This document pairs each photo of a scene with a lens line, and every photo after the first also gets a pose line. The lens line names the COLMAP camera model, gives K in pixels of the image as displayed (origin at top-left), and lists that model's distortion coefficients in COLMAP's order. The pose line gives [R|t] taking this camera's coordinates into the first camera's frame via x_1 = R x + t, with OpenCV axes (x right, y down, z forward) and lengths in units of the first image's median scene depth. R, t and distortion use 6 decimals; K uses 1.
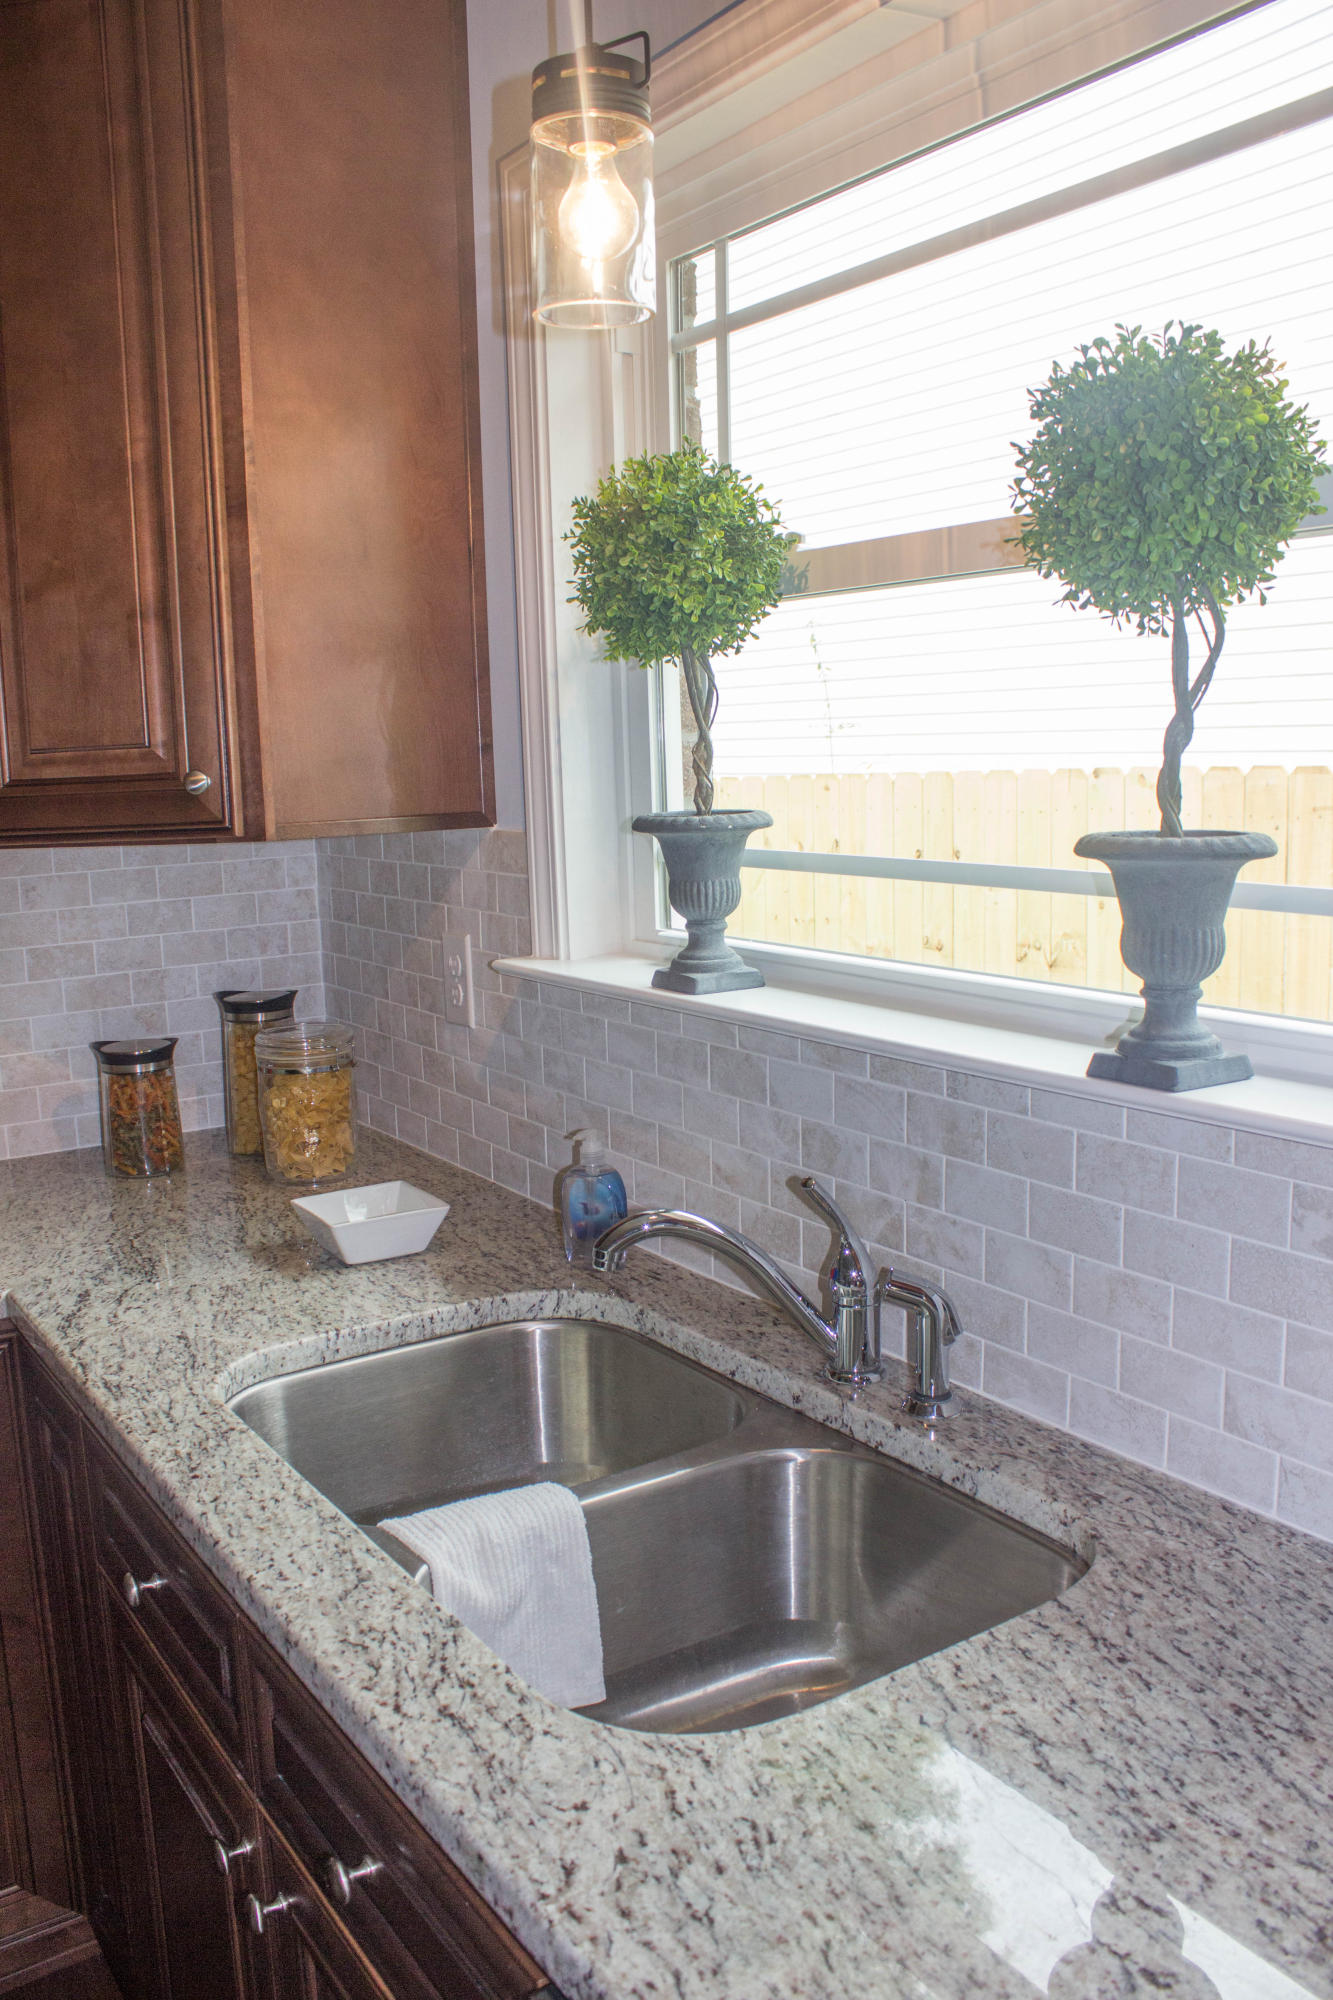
lens RADIAL K [[1659.8, 0, 668.7], [0, 1659.8, 1008.5], [0, 0, 1]] dist [-0.162527, 0.129570]
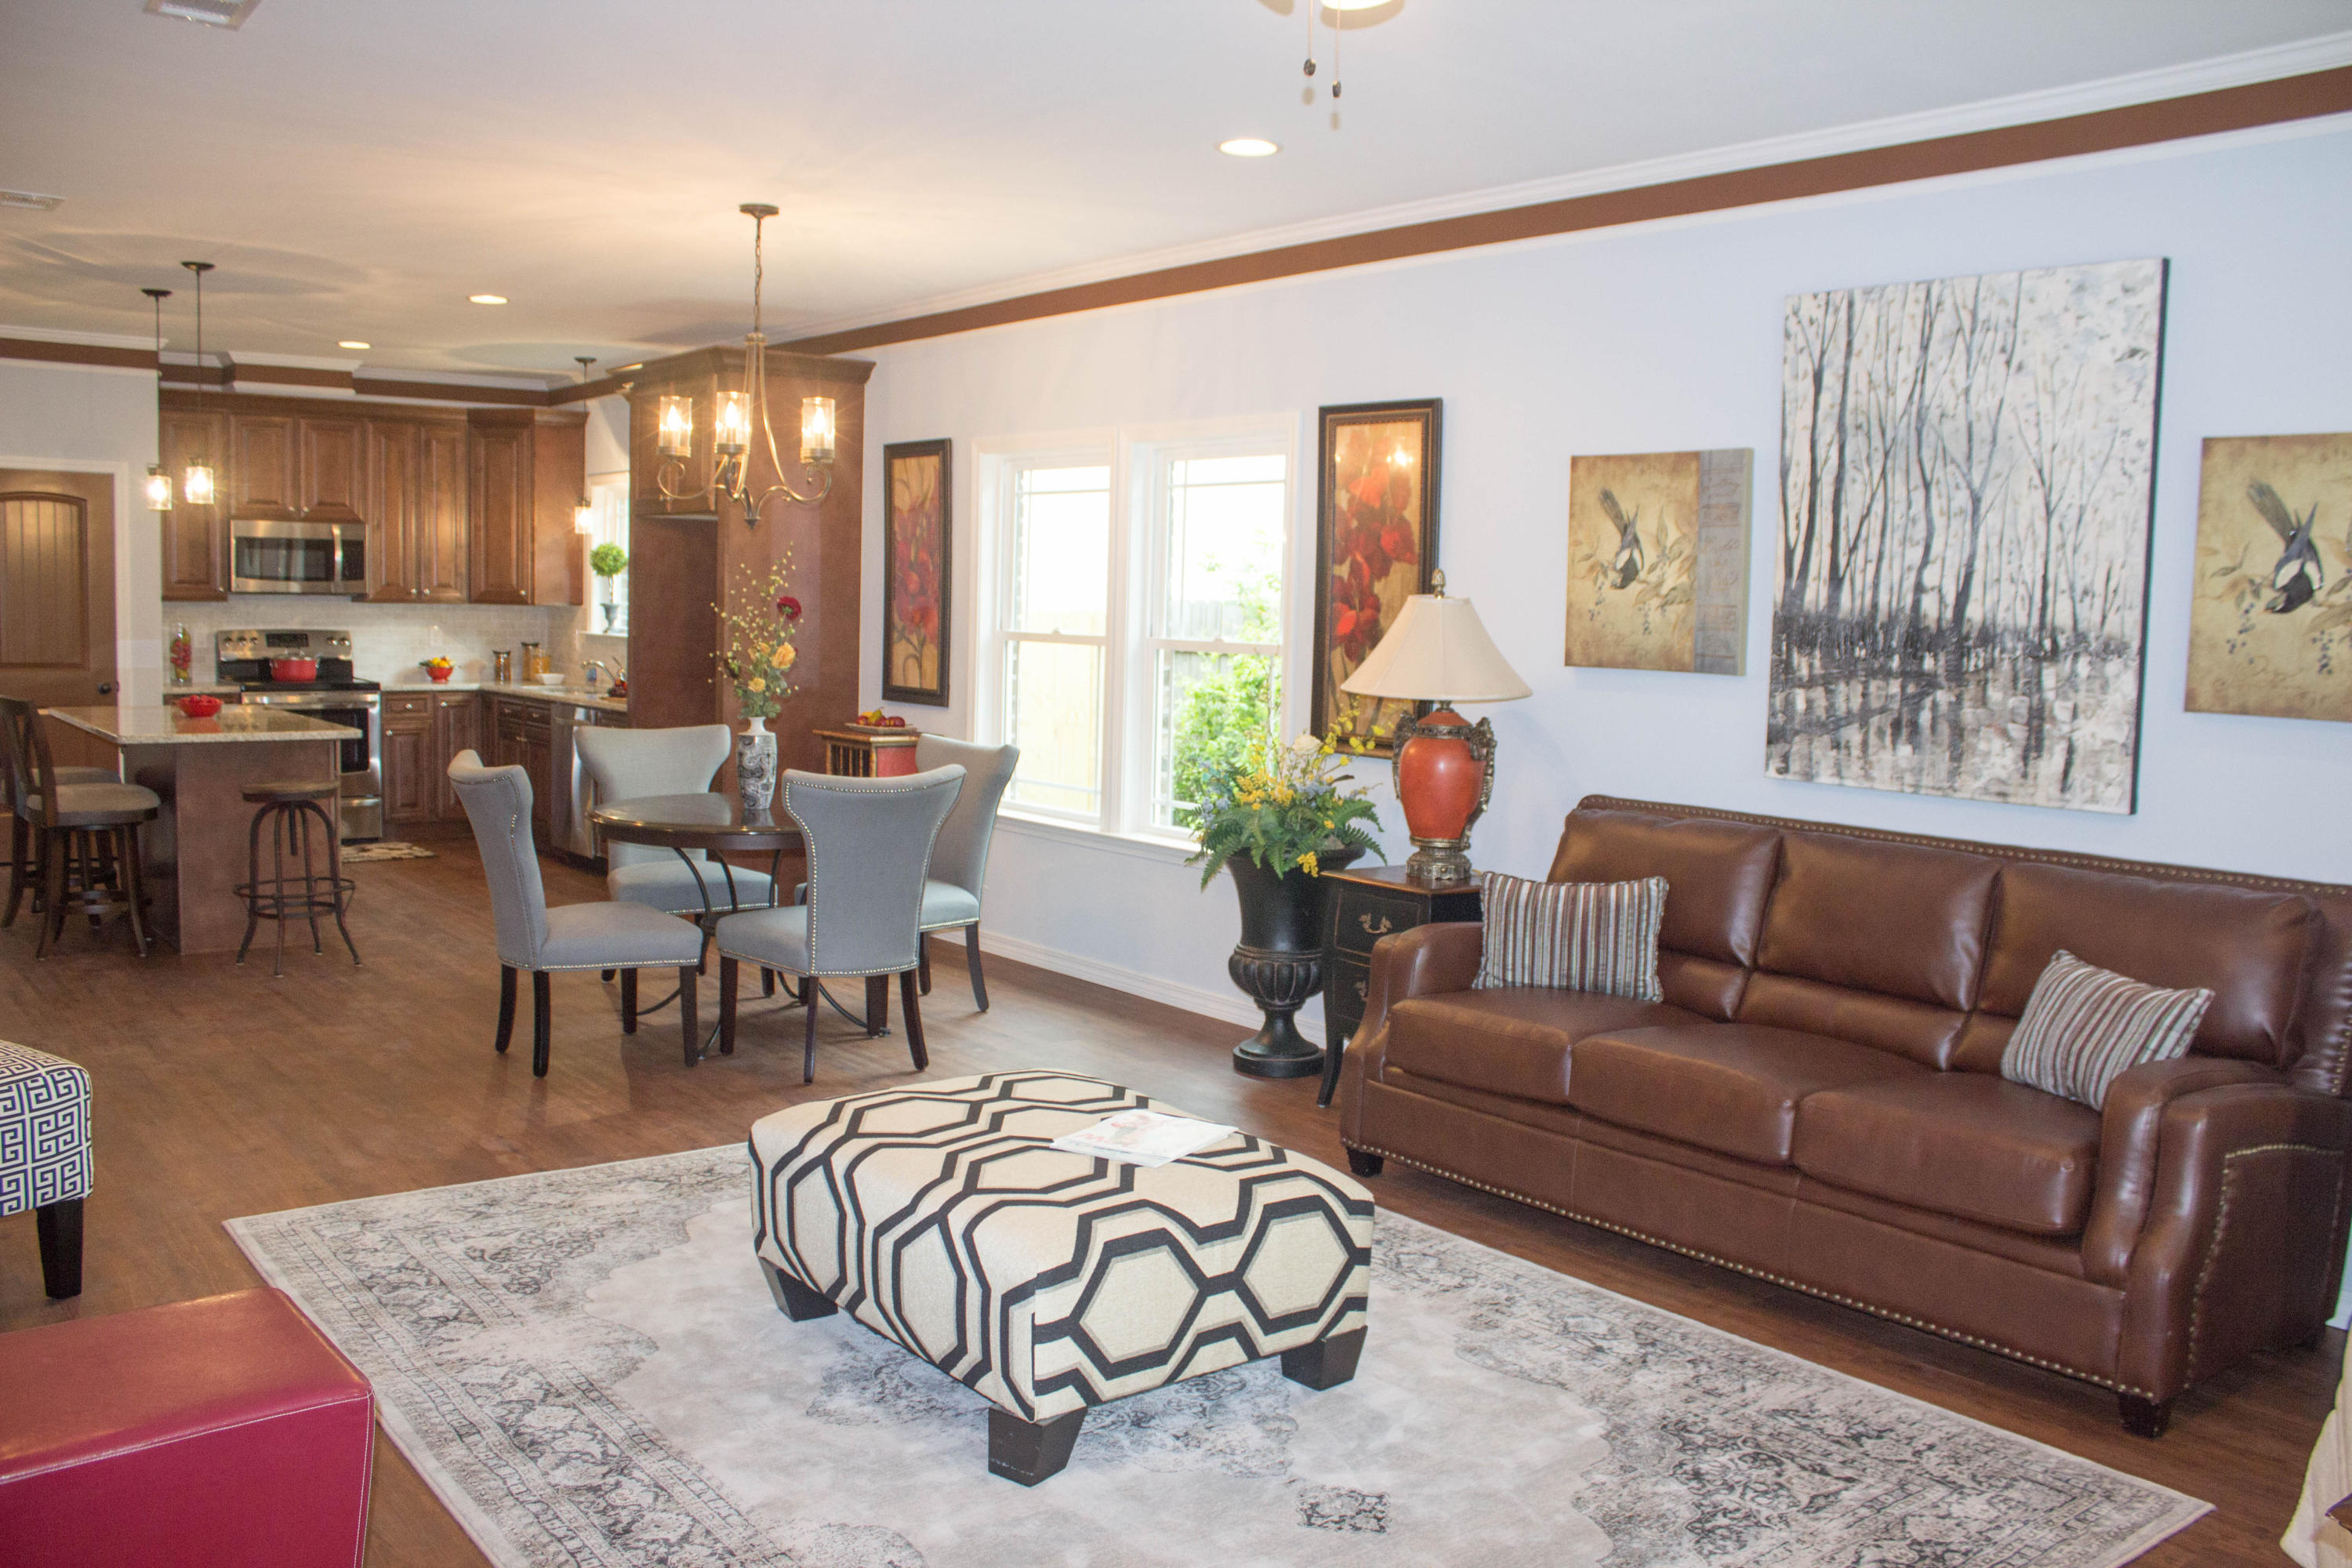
lens RADIAL K [[1951.9, 0, 1176.0], [0, 1951.9, 784.0], [0, 0, 1]] dist [-0.162527, 0.129570]
pose [[0.995017, 0.046066, 0.088421, 1.313901], [-0.040781, 0.997324, -0.060676, 0.778184], [-0.090979, 0.056768, 0.994233, -5.397944]]
